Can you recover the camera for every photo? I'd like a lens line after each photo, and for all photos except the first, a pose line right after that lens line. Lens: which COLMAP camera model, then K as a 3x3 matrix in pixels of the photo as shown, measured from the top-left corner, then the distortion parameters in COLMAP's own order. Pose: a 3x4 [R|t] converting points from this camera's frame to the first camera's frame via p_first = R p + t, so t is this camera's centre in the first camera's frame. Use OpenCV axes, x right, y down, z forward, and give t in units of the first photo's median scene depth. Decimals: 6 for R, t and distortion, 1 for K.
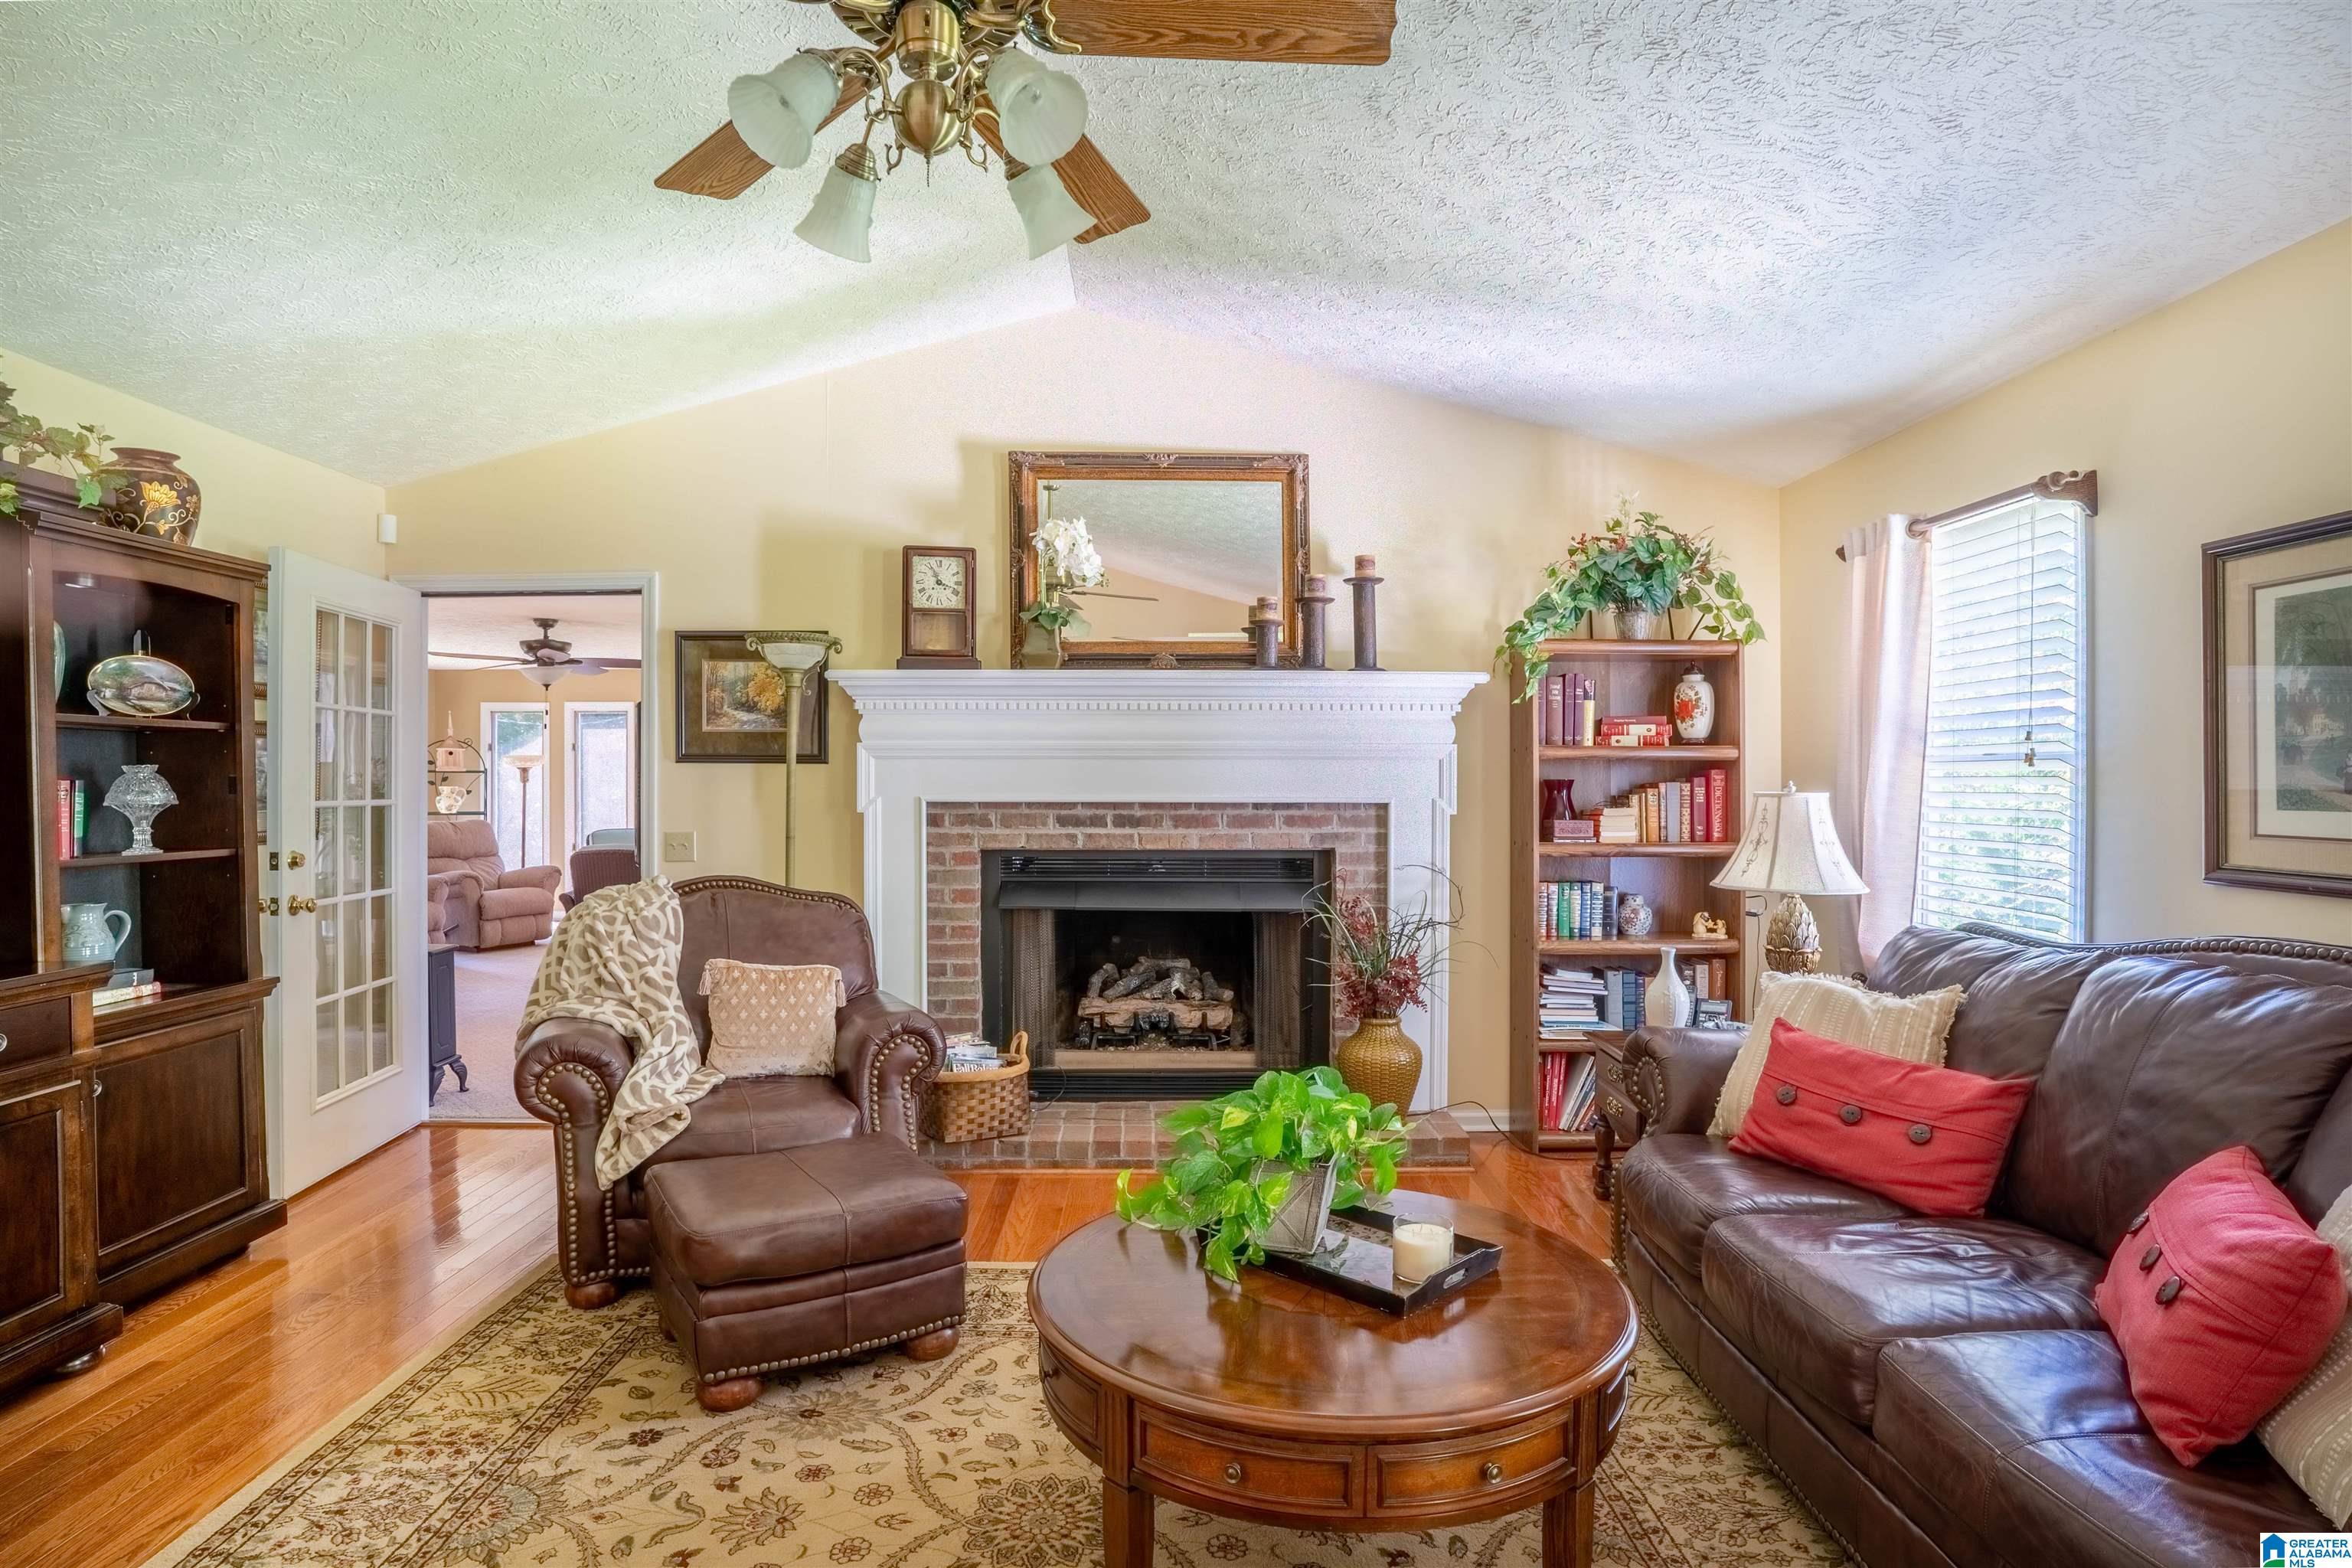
lens RADIAL K [[1256.5, 0, 1172.8], [0, 1256.5, 788.9], [0, 0, 1]] dist [-0.033953, 0.006729]
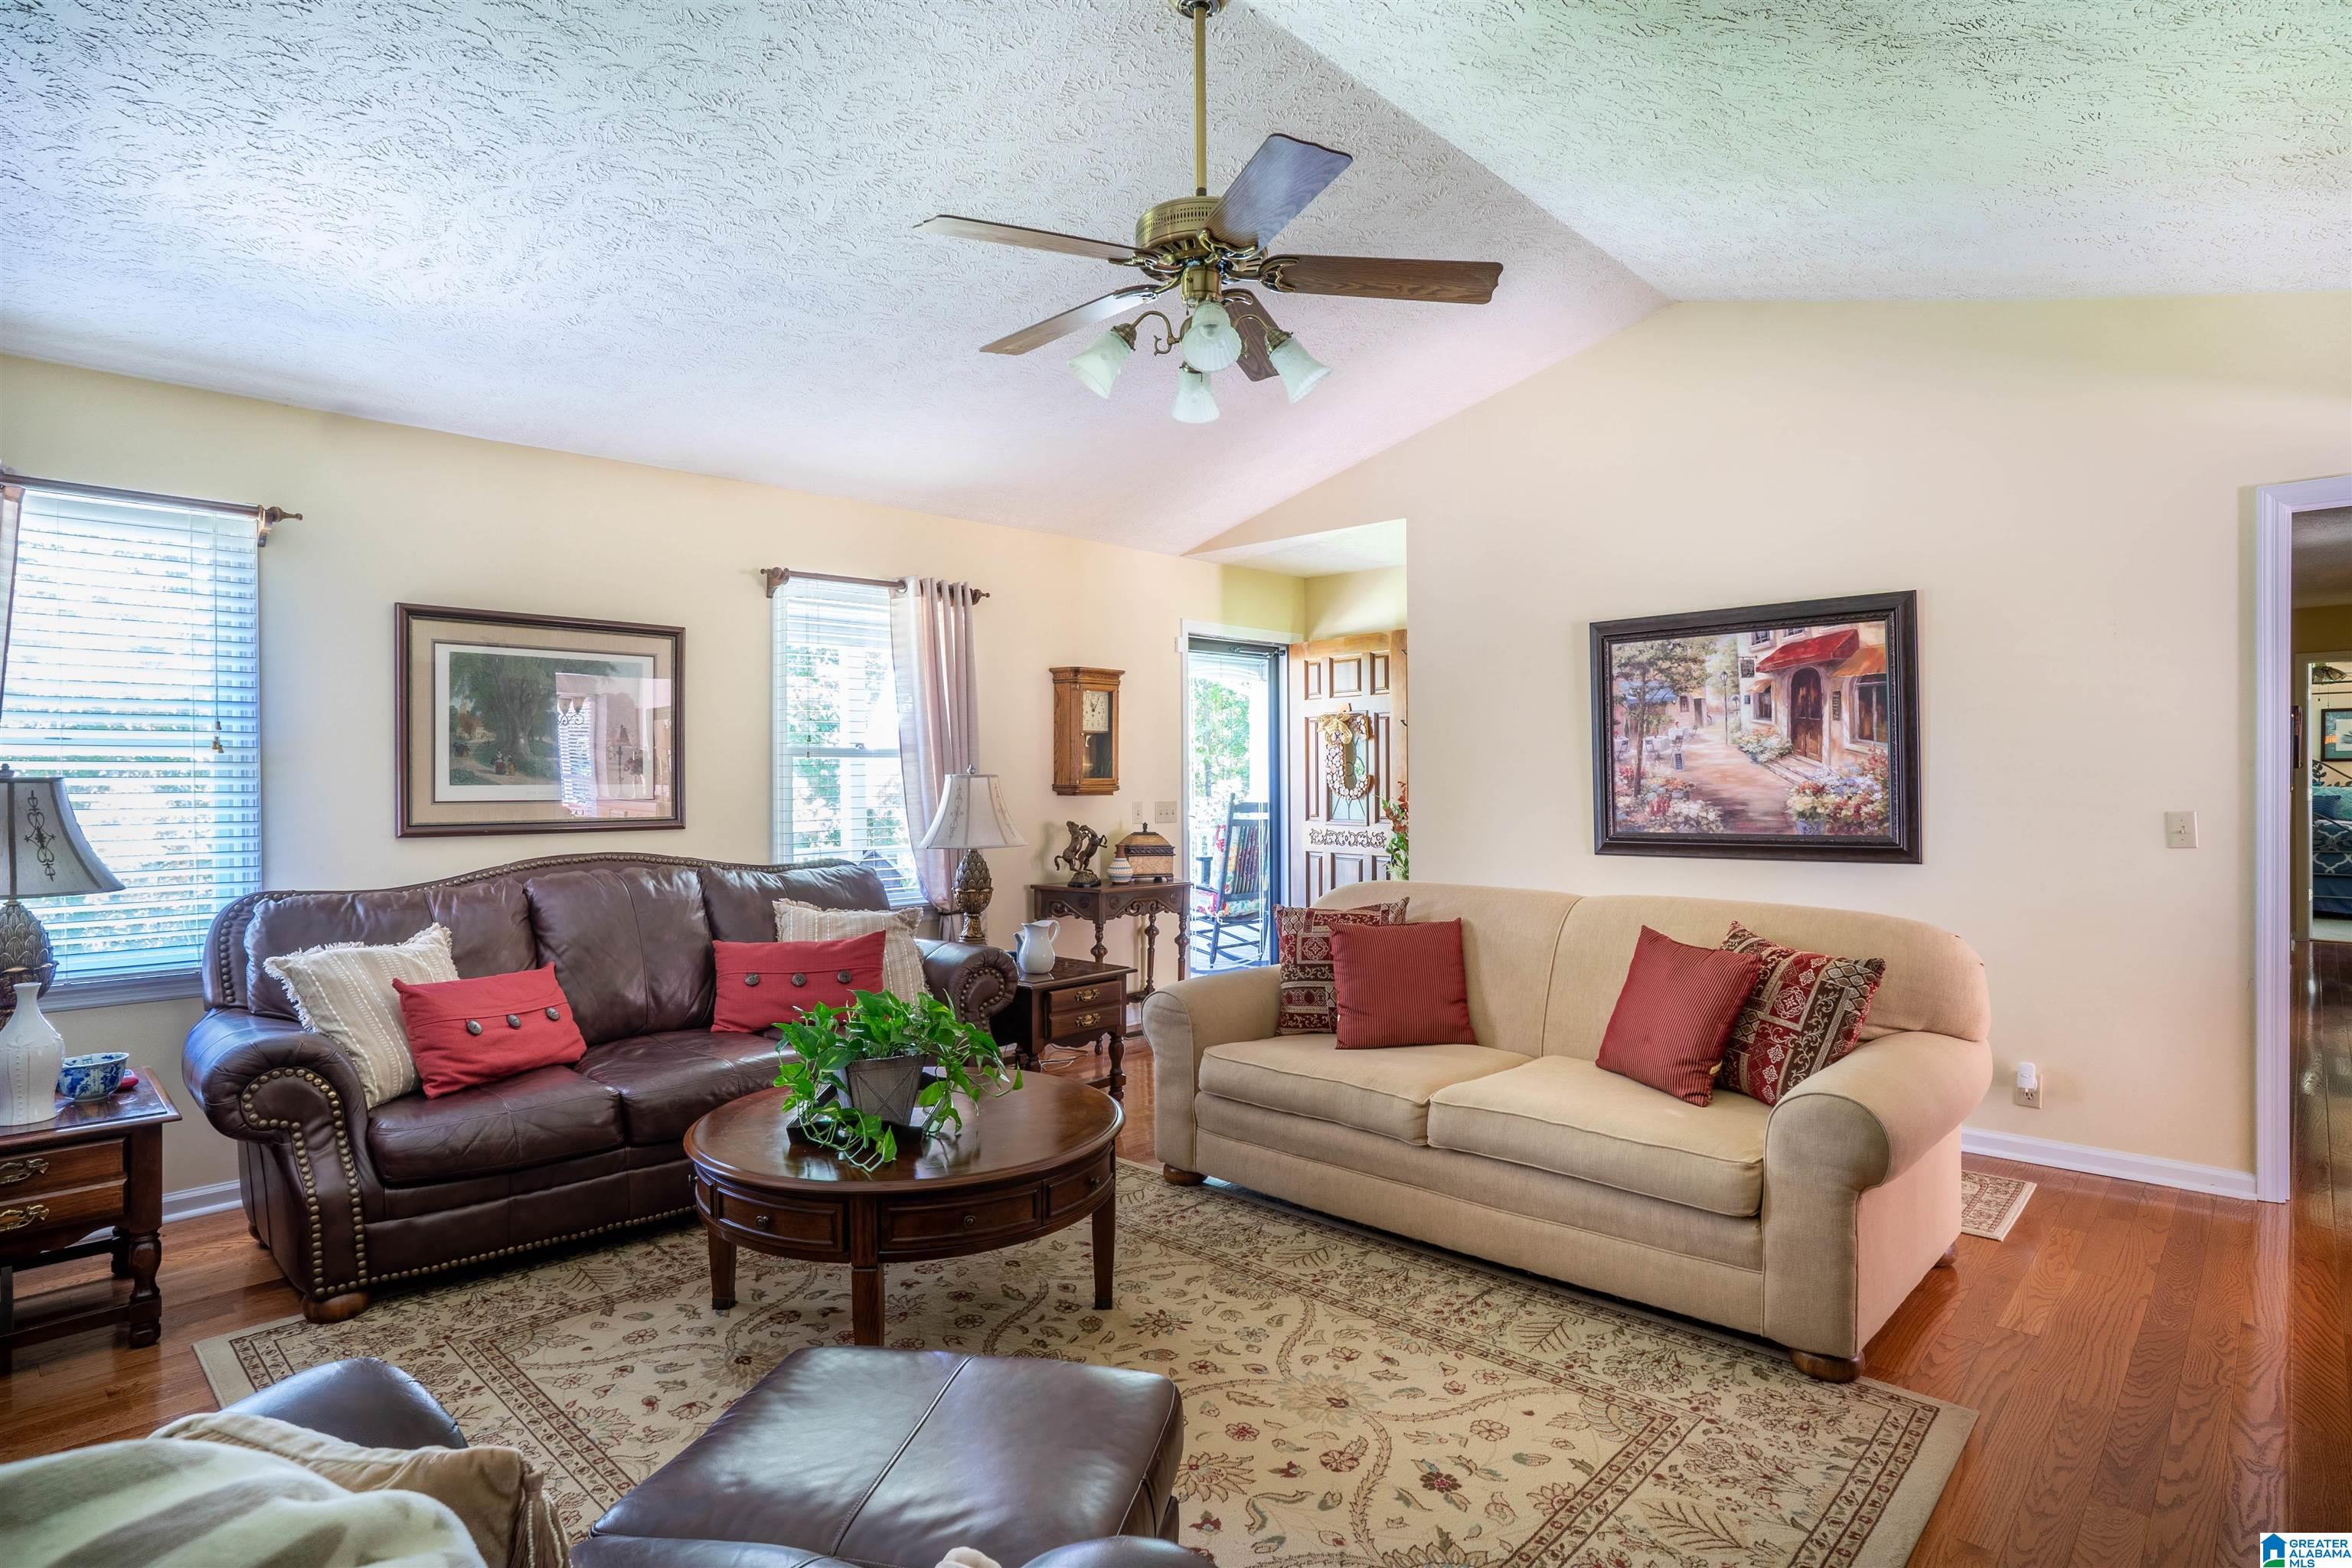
lens RADIAL K [[1258.5, 0, 1183.8], [0, 1258.5, 778.2], [0, 0, 1]] dist [-0.061774, 0.030761]
pose [[-0.731715, 0.001273, 0.681610, -0.893838], [0.007135, 0.999958, 0.005792, 0.005652], [-0.681573, 0.009102, -0.731693, 1.546167]]
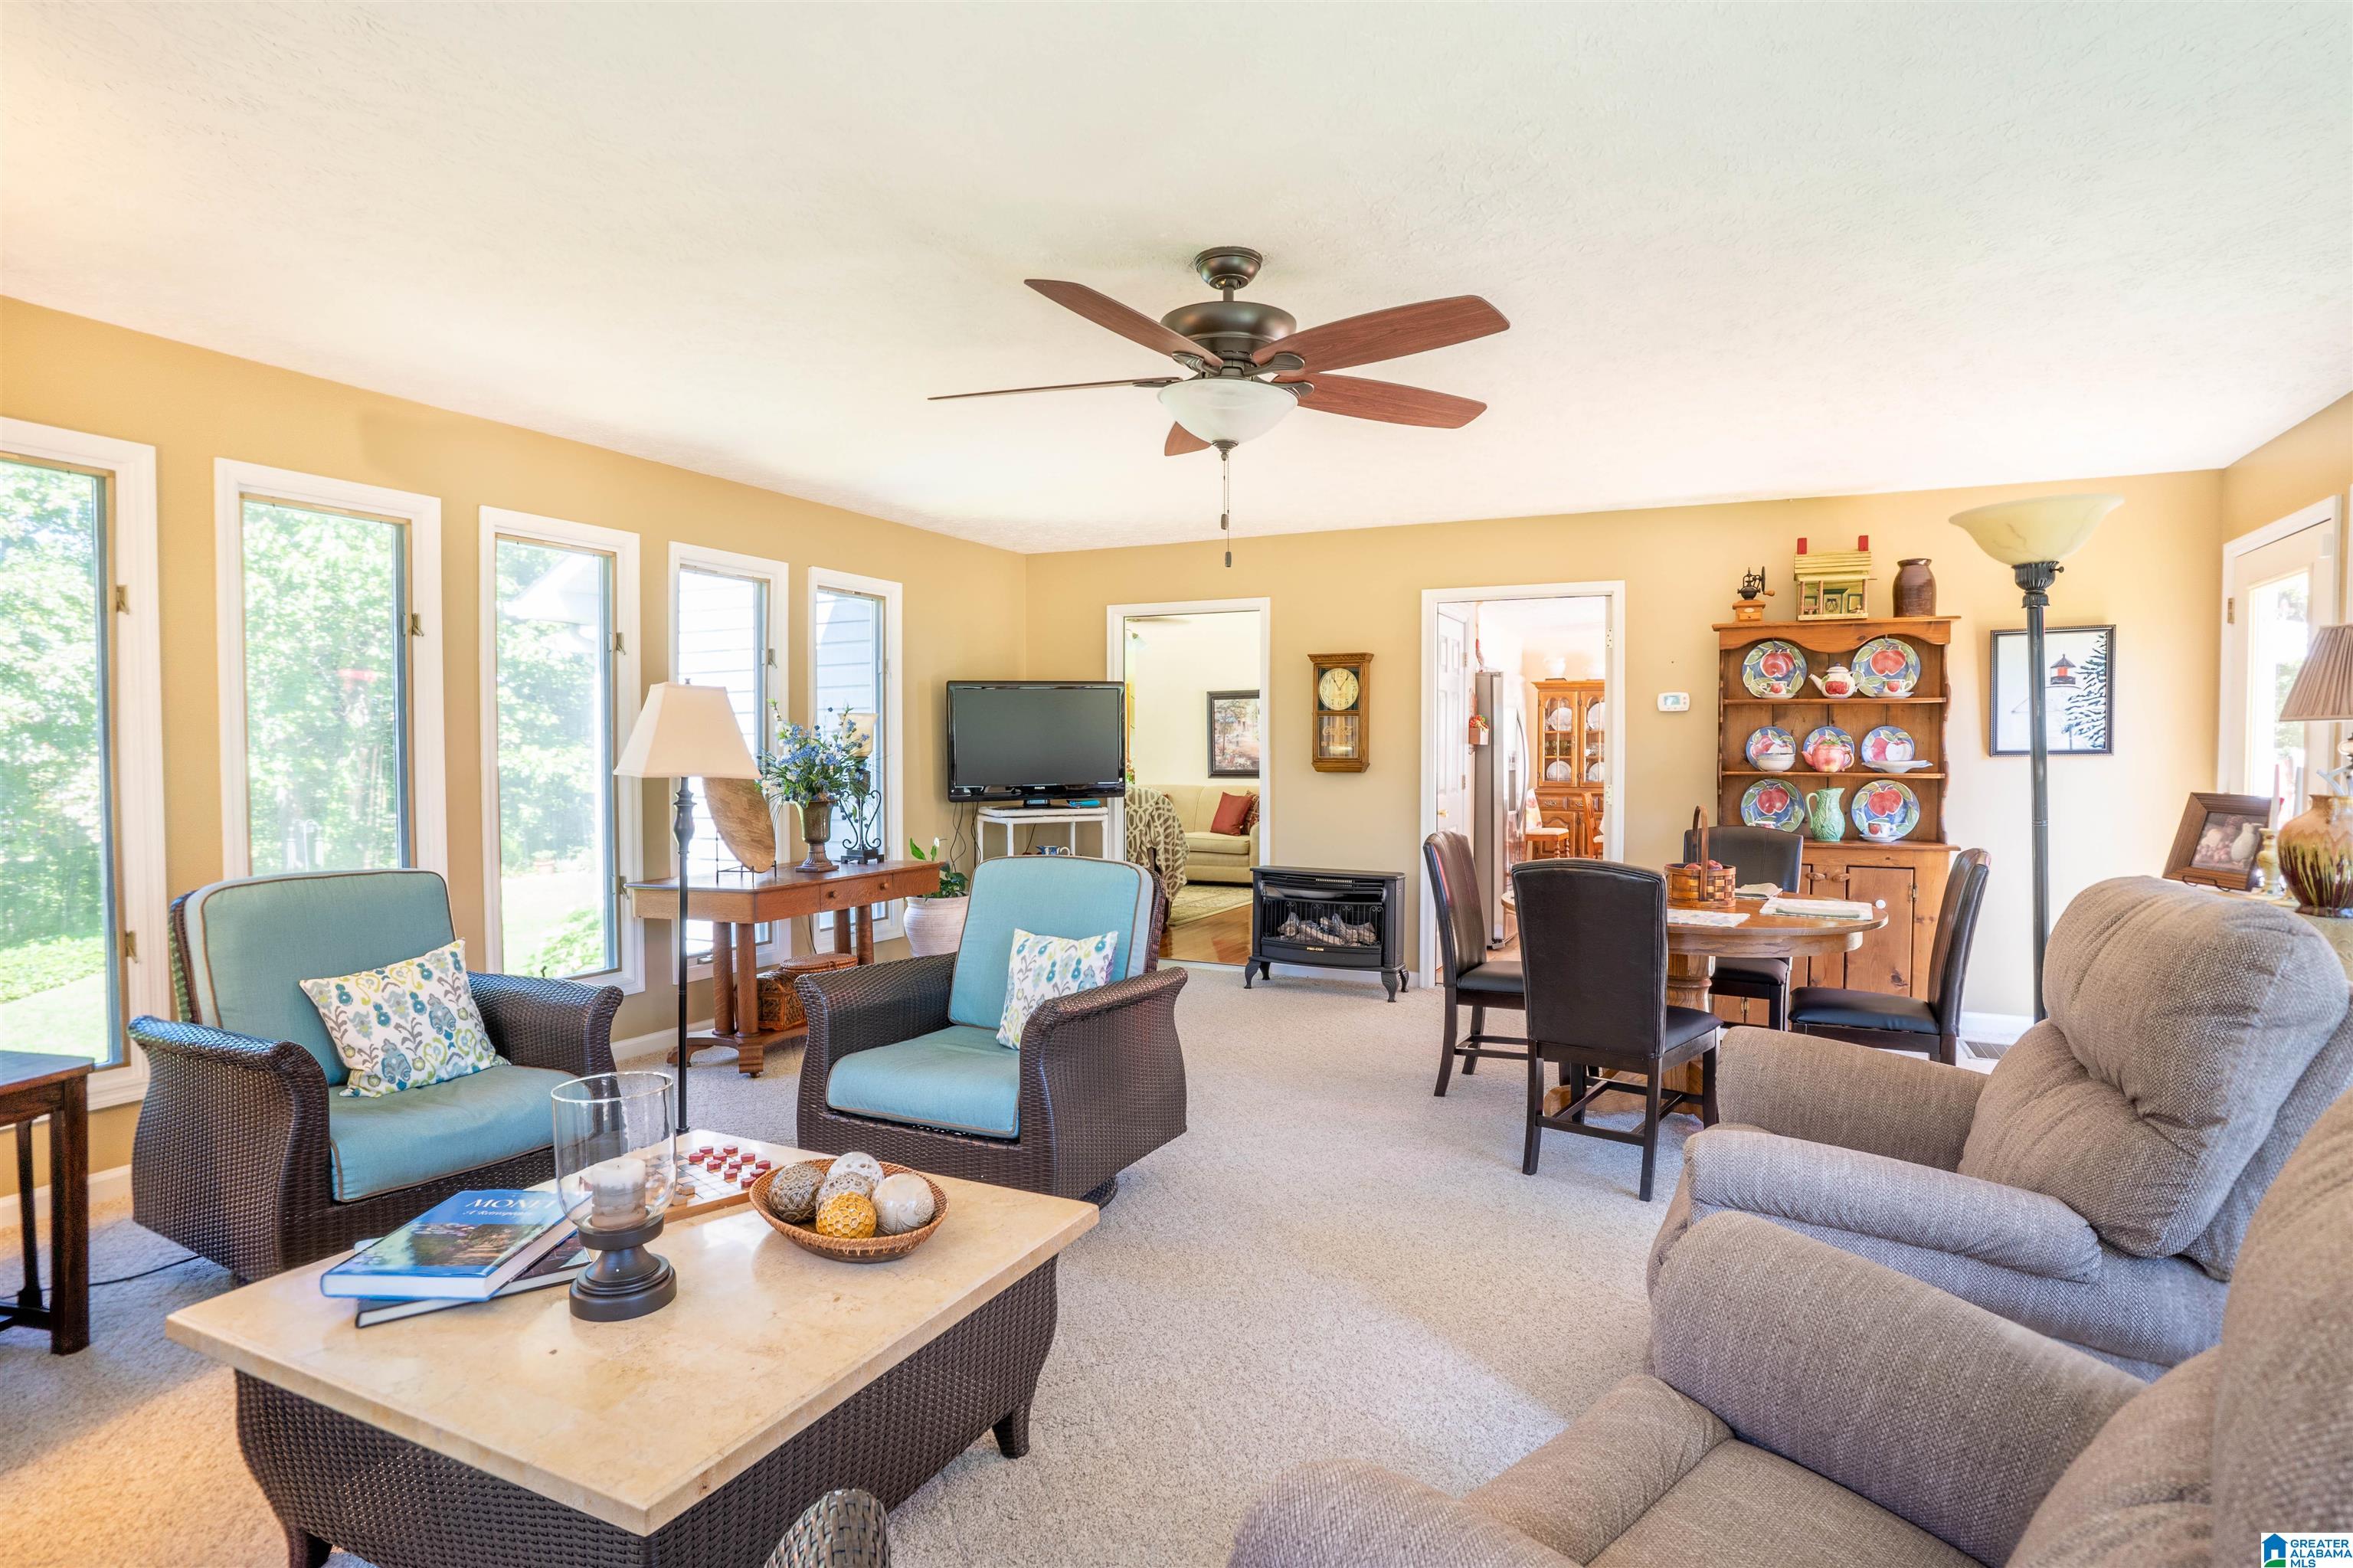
lens RADIAL K [[1259.0, 0, 1176.0], [0, 1259.0, 781.2], [0, 0, 1]] dist [-0.061774, 0.030761]
pose [[-0.899334, -0.016061, 0.436968, -1.812587], [-0.004822, 0.999629, 0.026816, 0.011110], [-0.437237, 0.022010, -0.899077, 3.581990]]
